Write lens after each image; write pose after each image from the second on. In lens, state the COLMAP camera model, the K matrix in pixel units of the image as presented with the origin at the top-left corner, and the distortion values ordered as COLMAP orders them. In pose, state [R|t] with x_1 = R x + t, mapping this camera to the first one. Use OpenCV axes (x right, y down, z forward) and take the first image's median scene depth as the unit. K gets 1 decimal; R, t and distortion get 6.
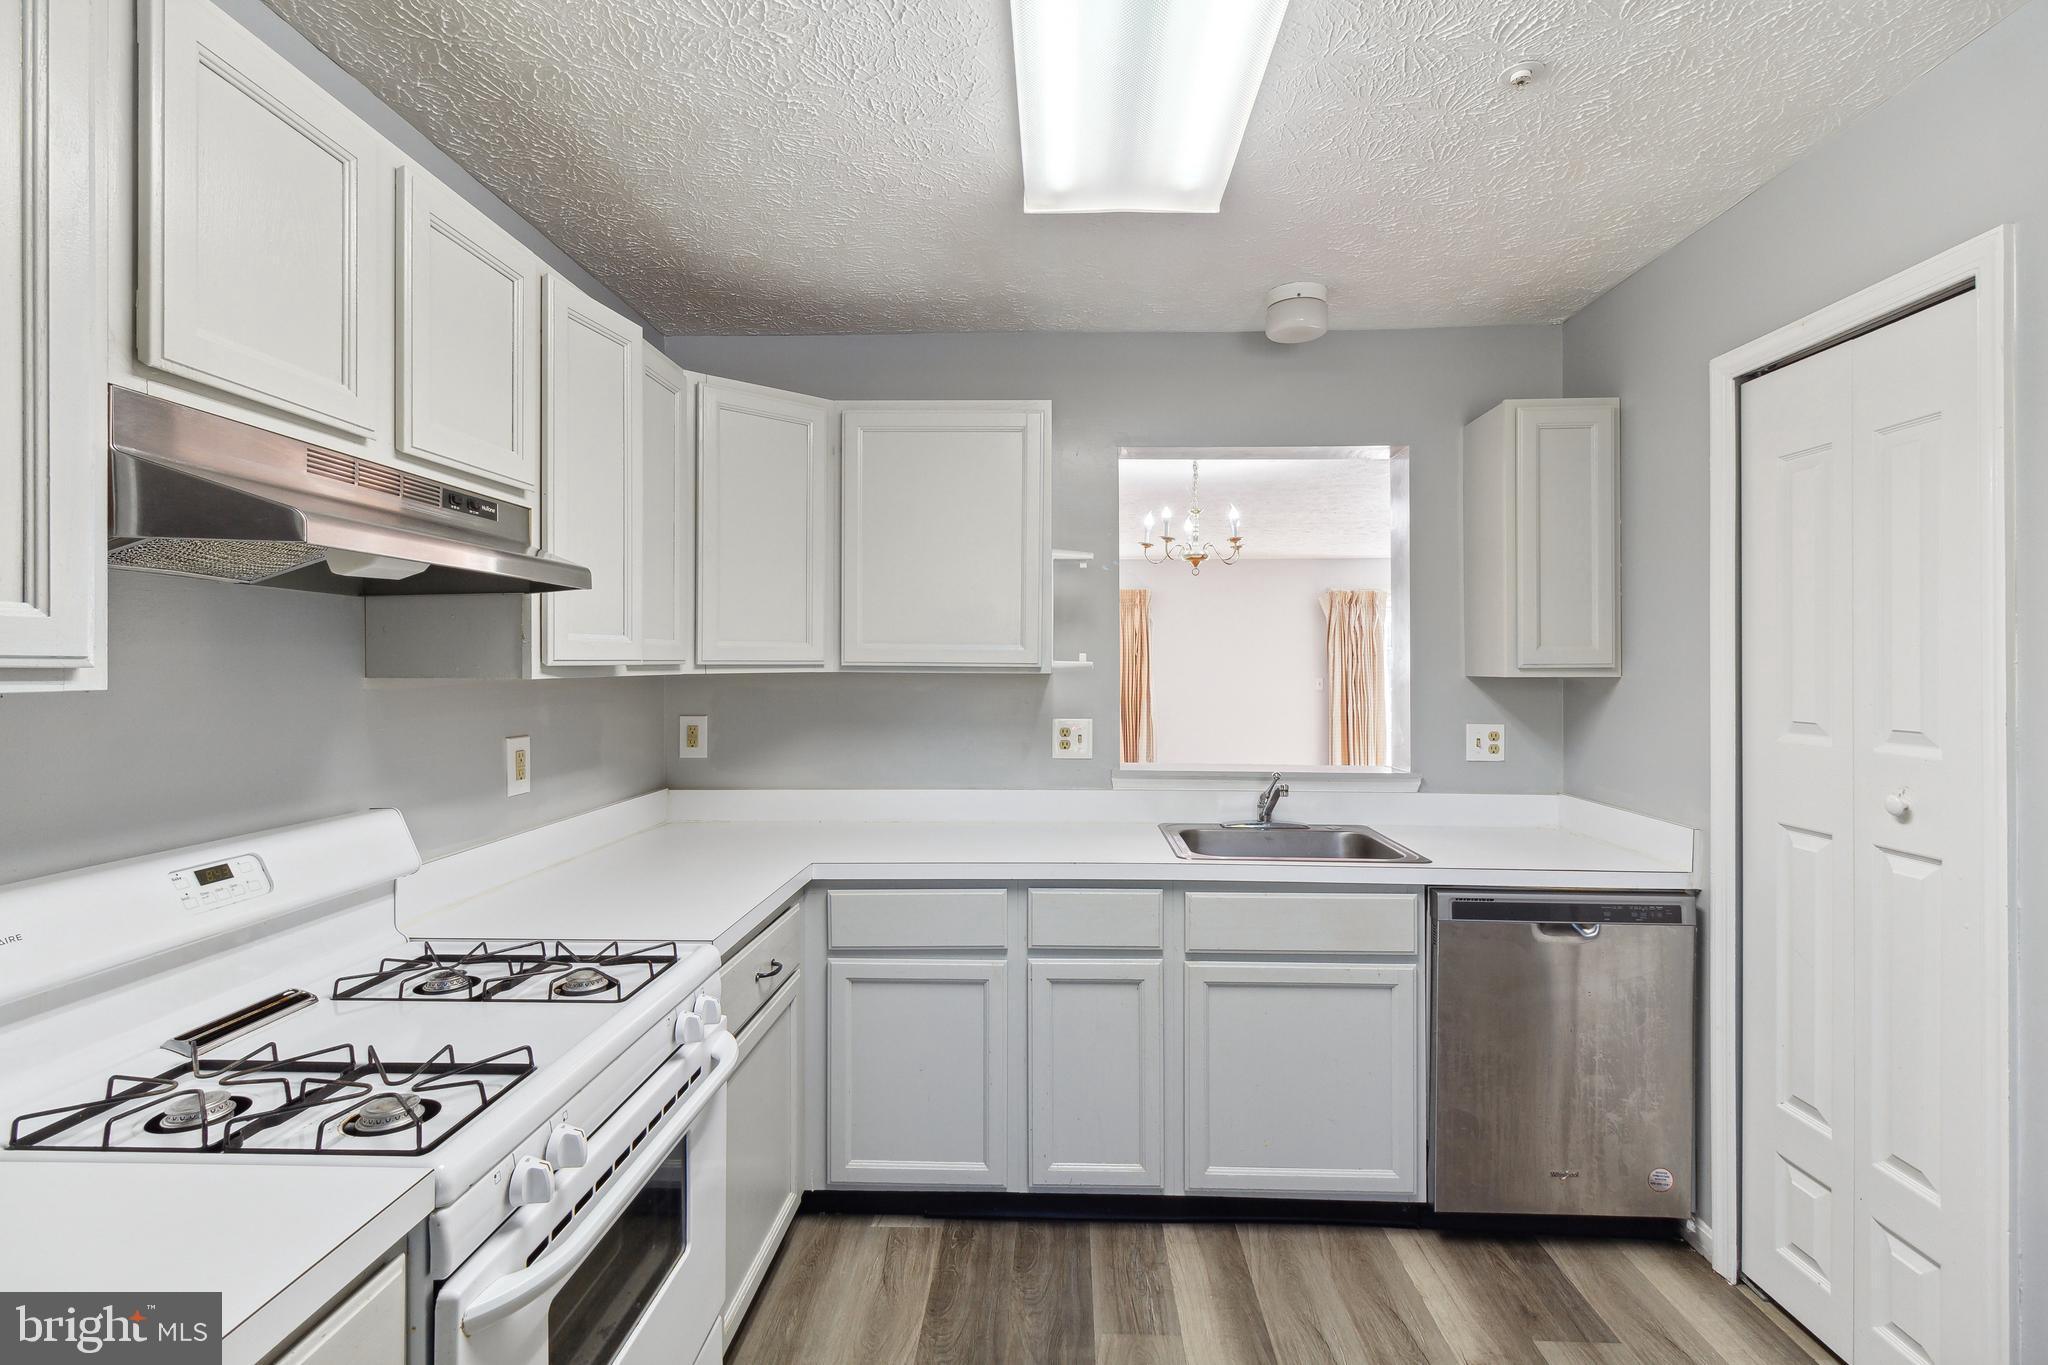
lens RADIAL K [[972.9, 0, 1030.7], [0, 972.9, 665.4], [0, 0, 1]] dist [0.003584, -0.001332]
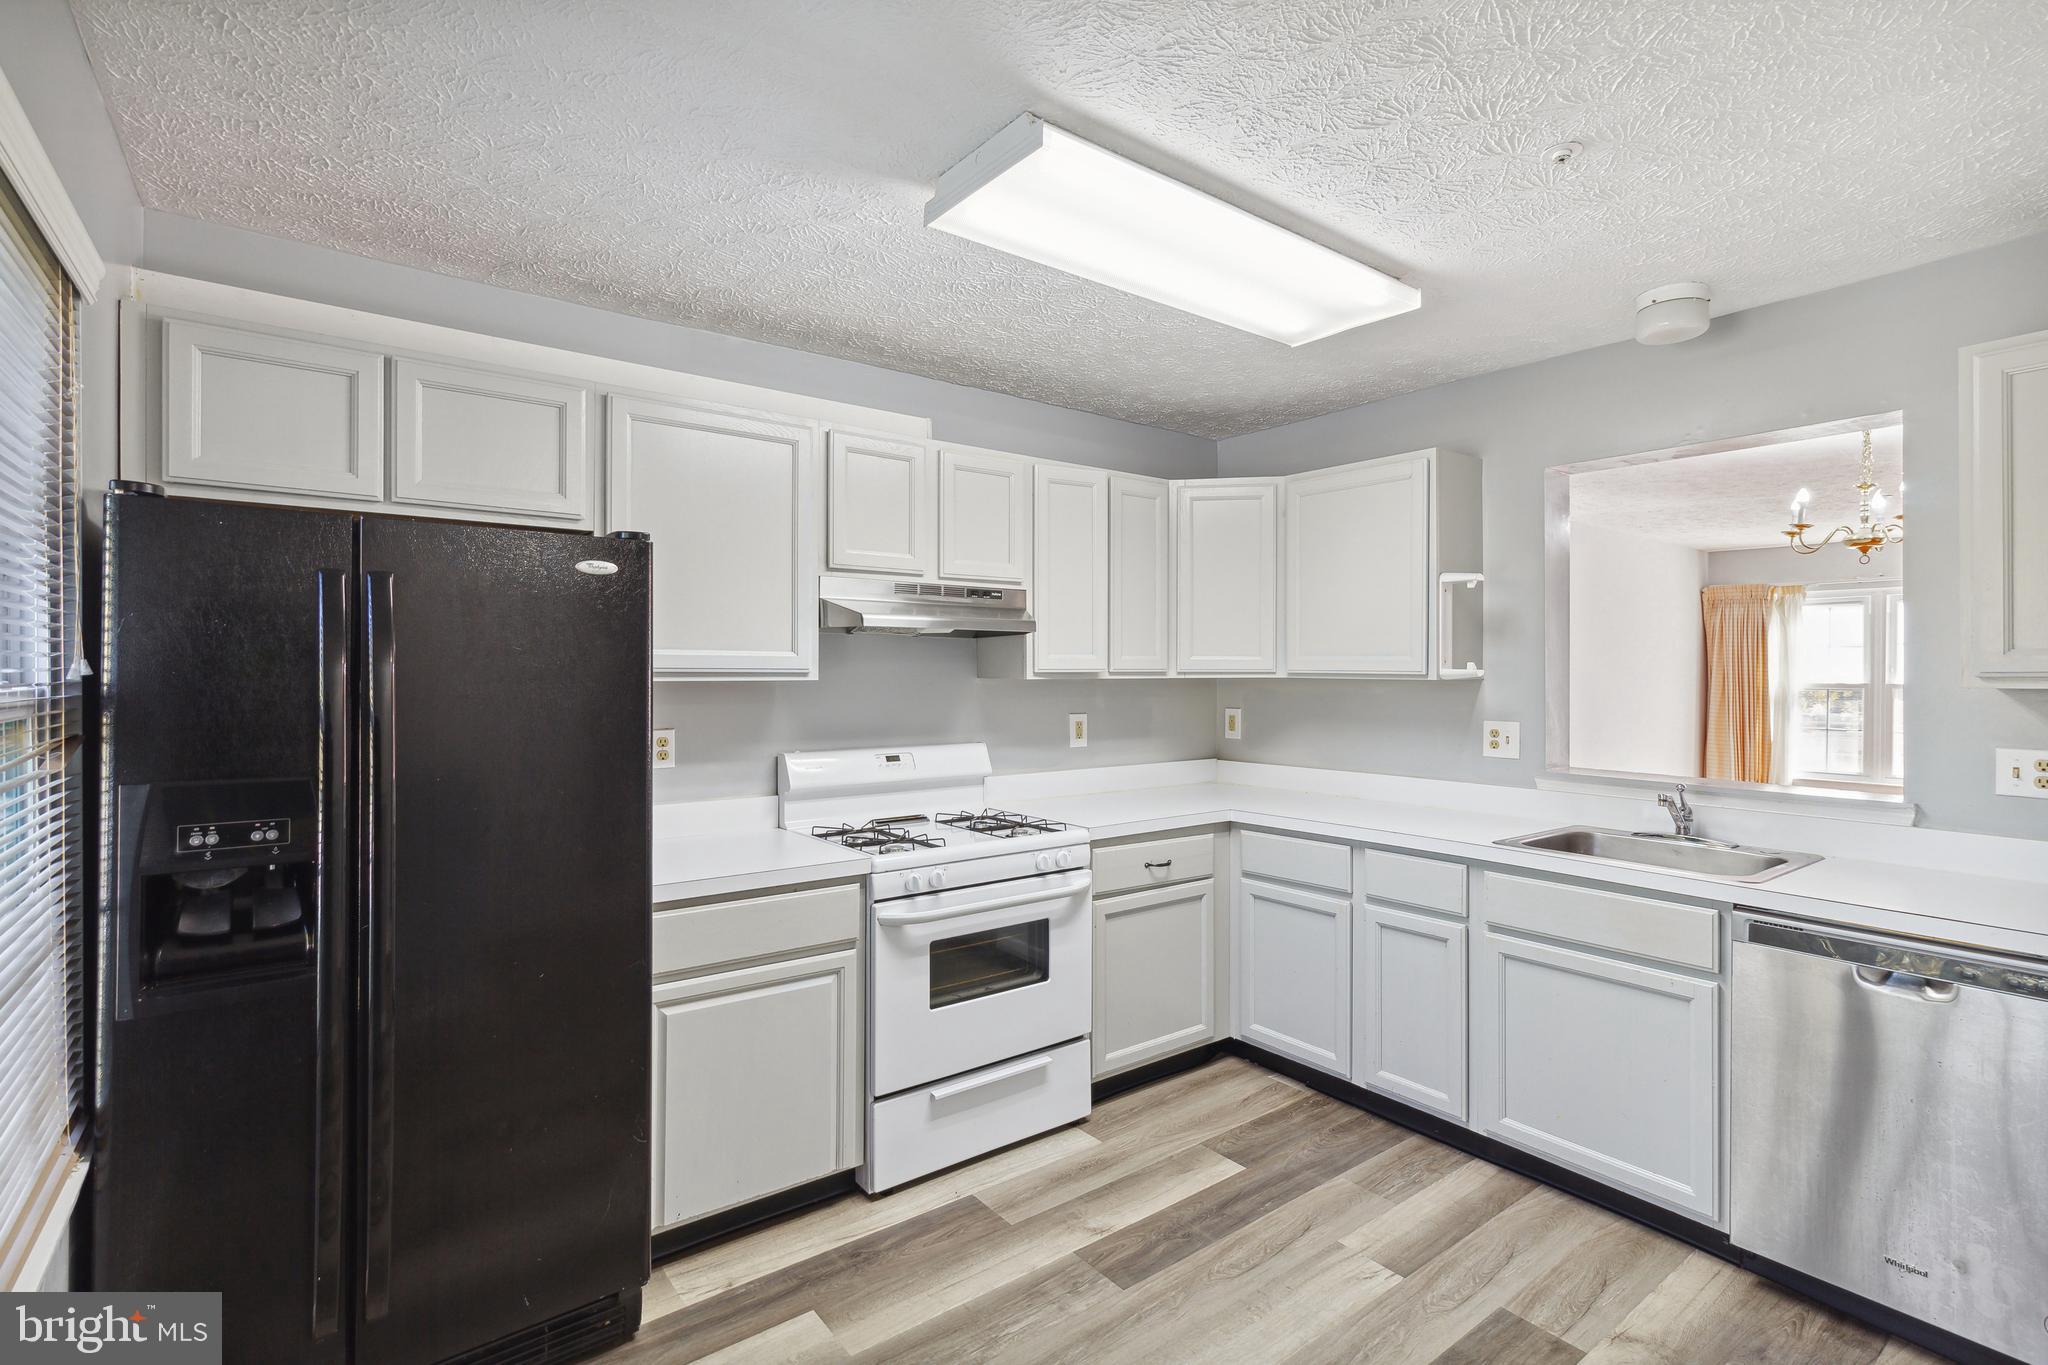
lens RADIAL K [[972.9, 0, 1019.9], [0, 972.9, 676.6], [0, 0, 1]] dist [0.003584, -0.001332]
pose [[0.619171, 0.004866, -0.785241, 0.728707], [-0.001625, 0.999987, 0.004915, -0.000653], [0.785255, -0.001768, 0.619170, -0.141932]]
